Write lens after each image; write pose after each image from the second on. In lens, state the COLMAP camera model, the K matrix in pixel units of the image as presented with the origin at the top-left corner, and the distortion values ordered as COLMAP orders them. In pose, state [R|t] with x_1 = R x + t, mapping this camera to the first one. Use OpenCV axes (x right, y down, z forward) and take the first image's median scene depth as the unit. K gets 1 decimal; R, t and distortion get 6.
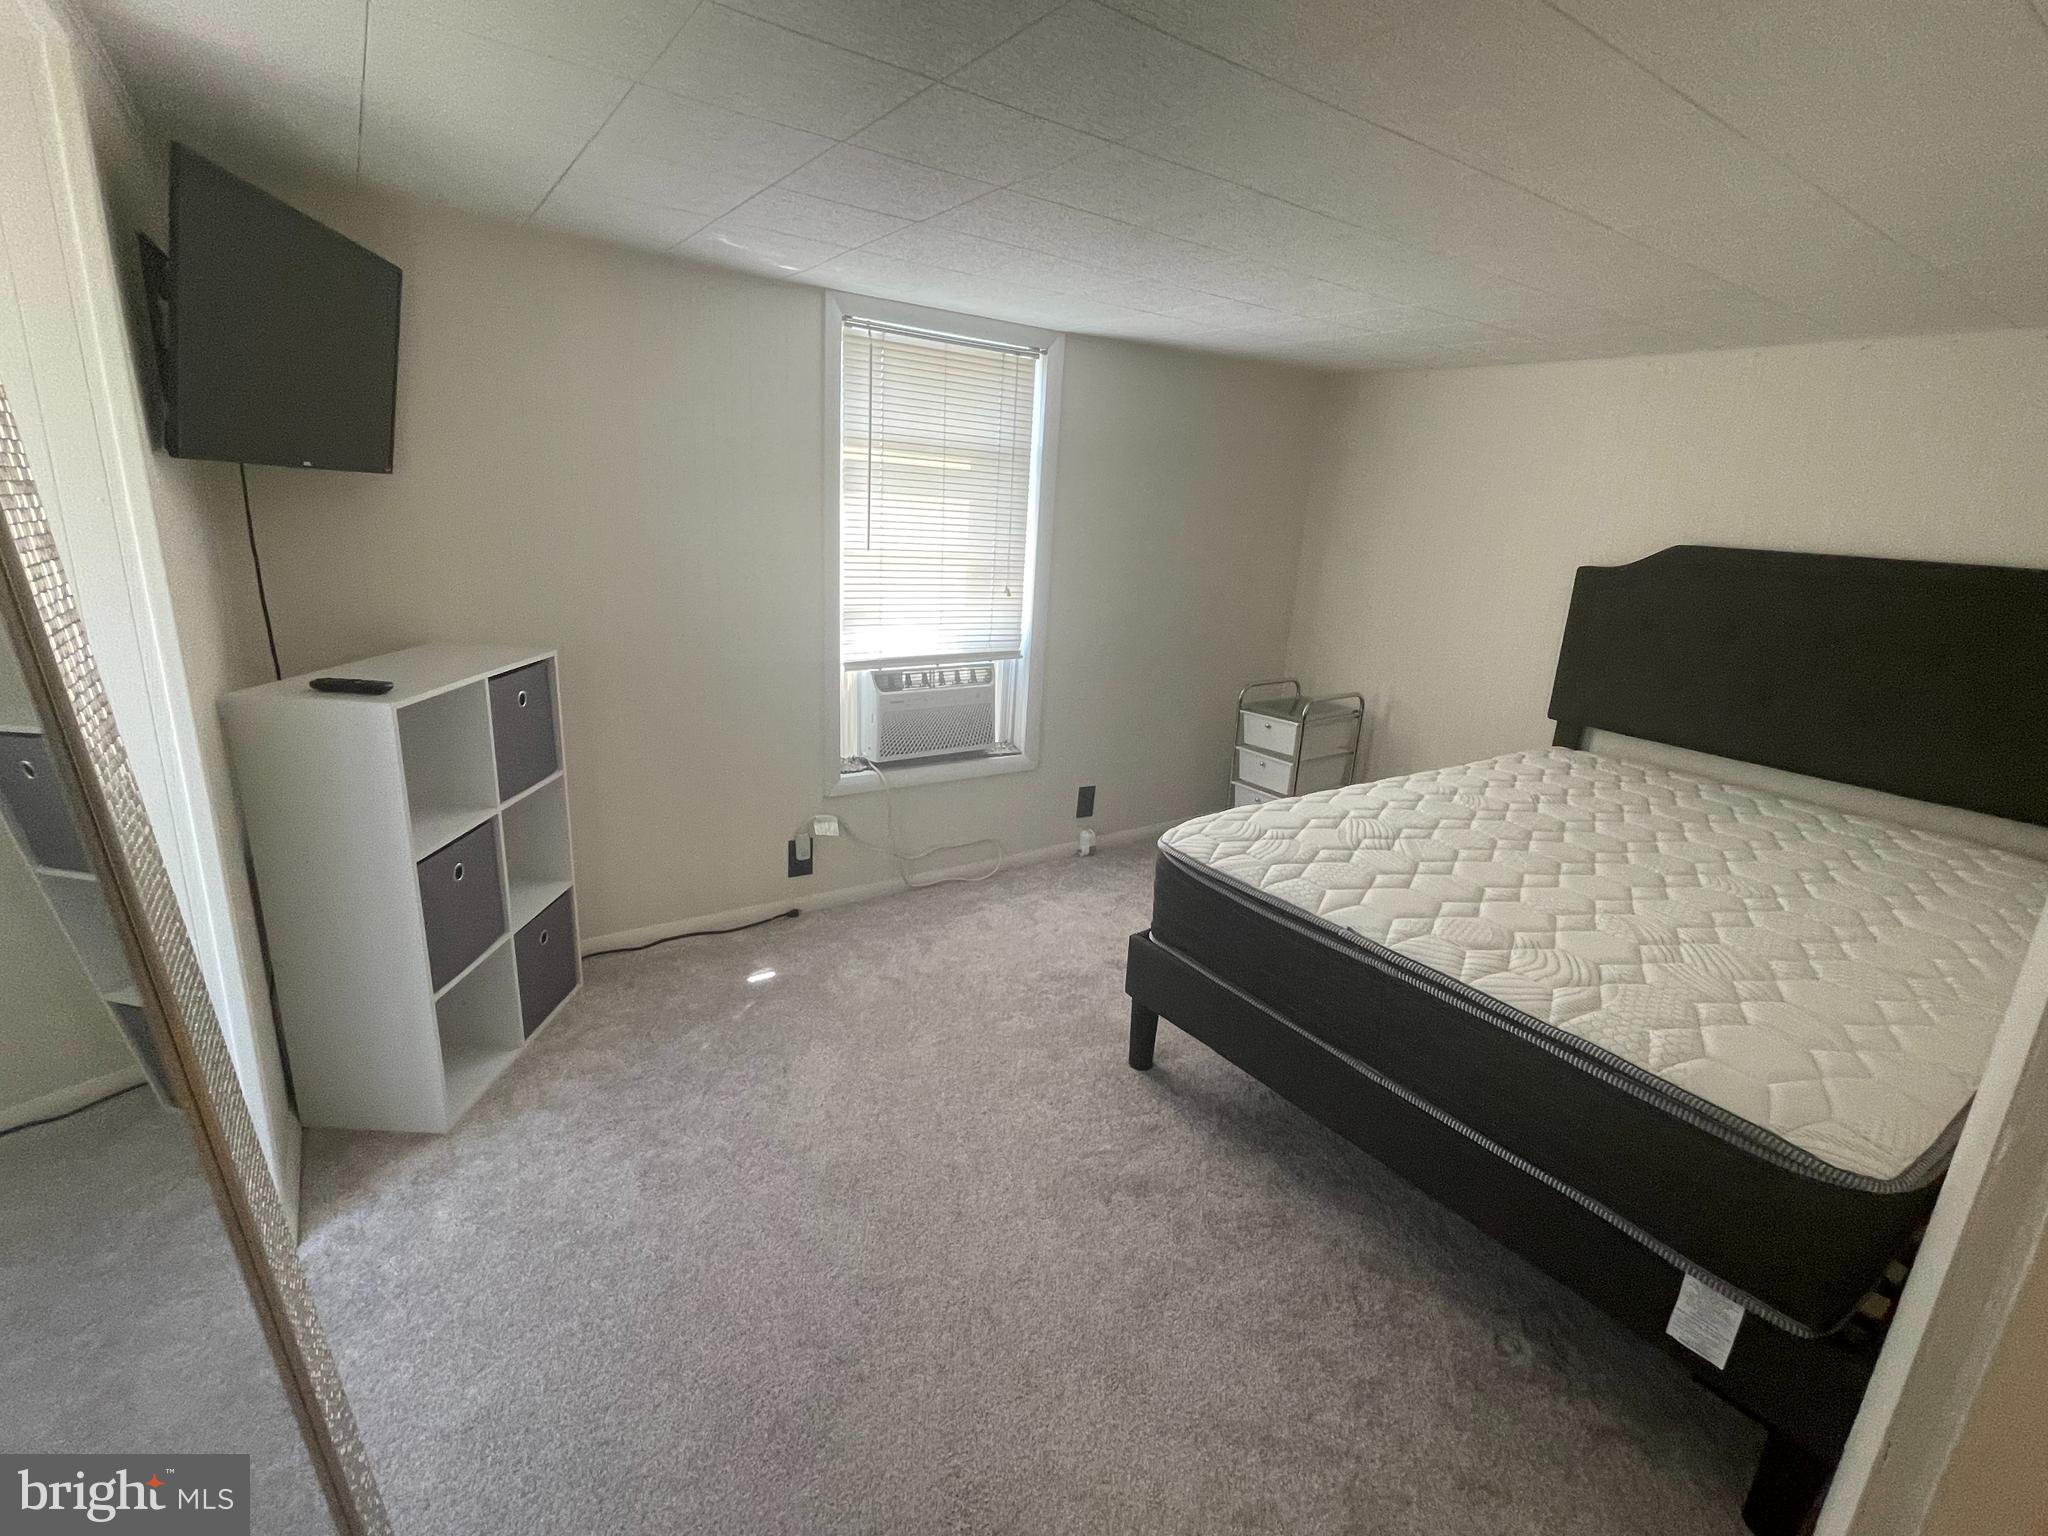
lens RADIAL K [[954.4, 0, 1024.0], [0, 954.4, 768.0], [0, 0, 1]] dist [0.000241, 0.000080]
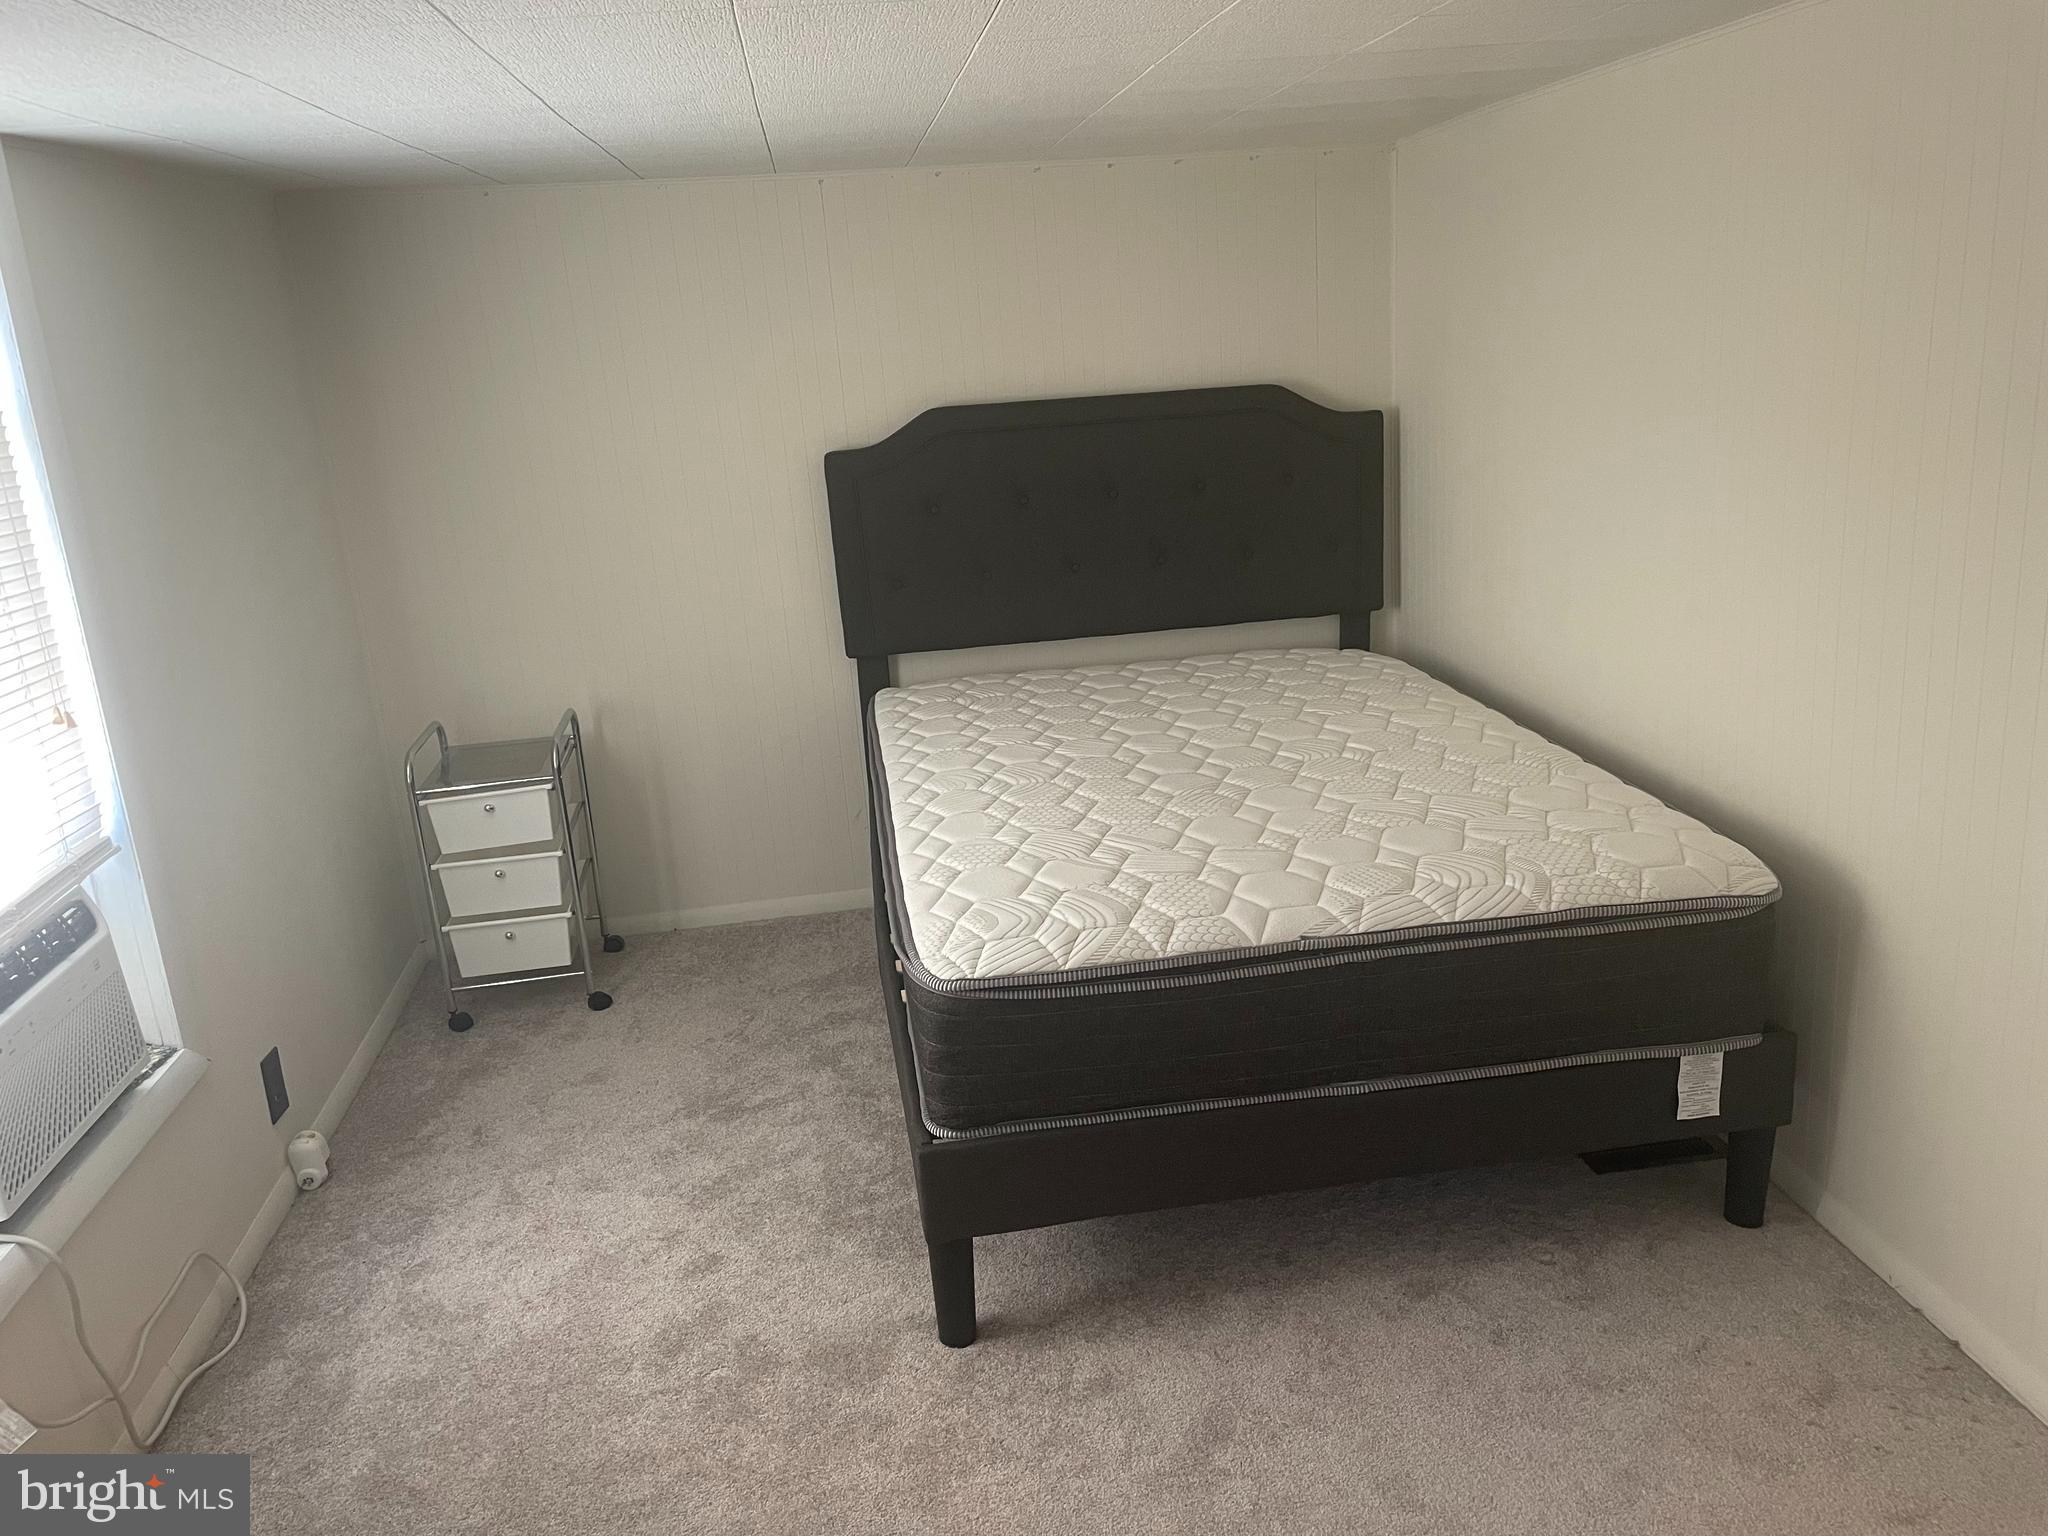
lens RADIAL K [[1591.1, 0, 1024.0], [0, 1591.1, 768.0], [0, 0, 1]] dist [0.040277, 0.000217]
pose [[0.431969, -0.324973, 0.841306, -0.609326], [0.331576, 0.924721, 0.186946, -0.211399], [-0.838725, 0.198202, 0.507204, 0.358774]]
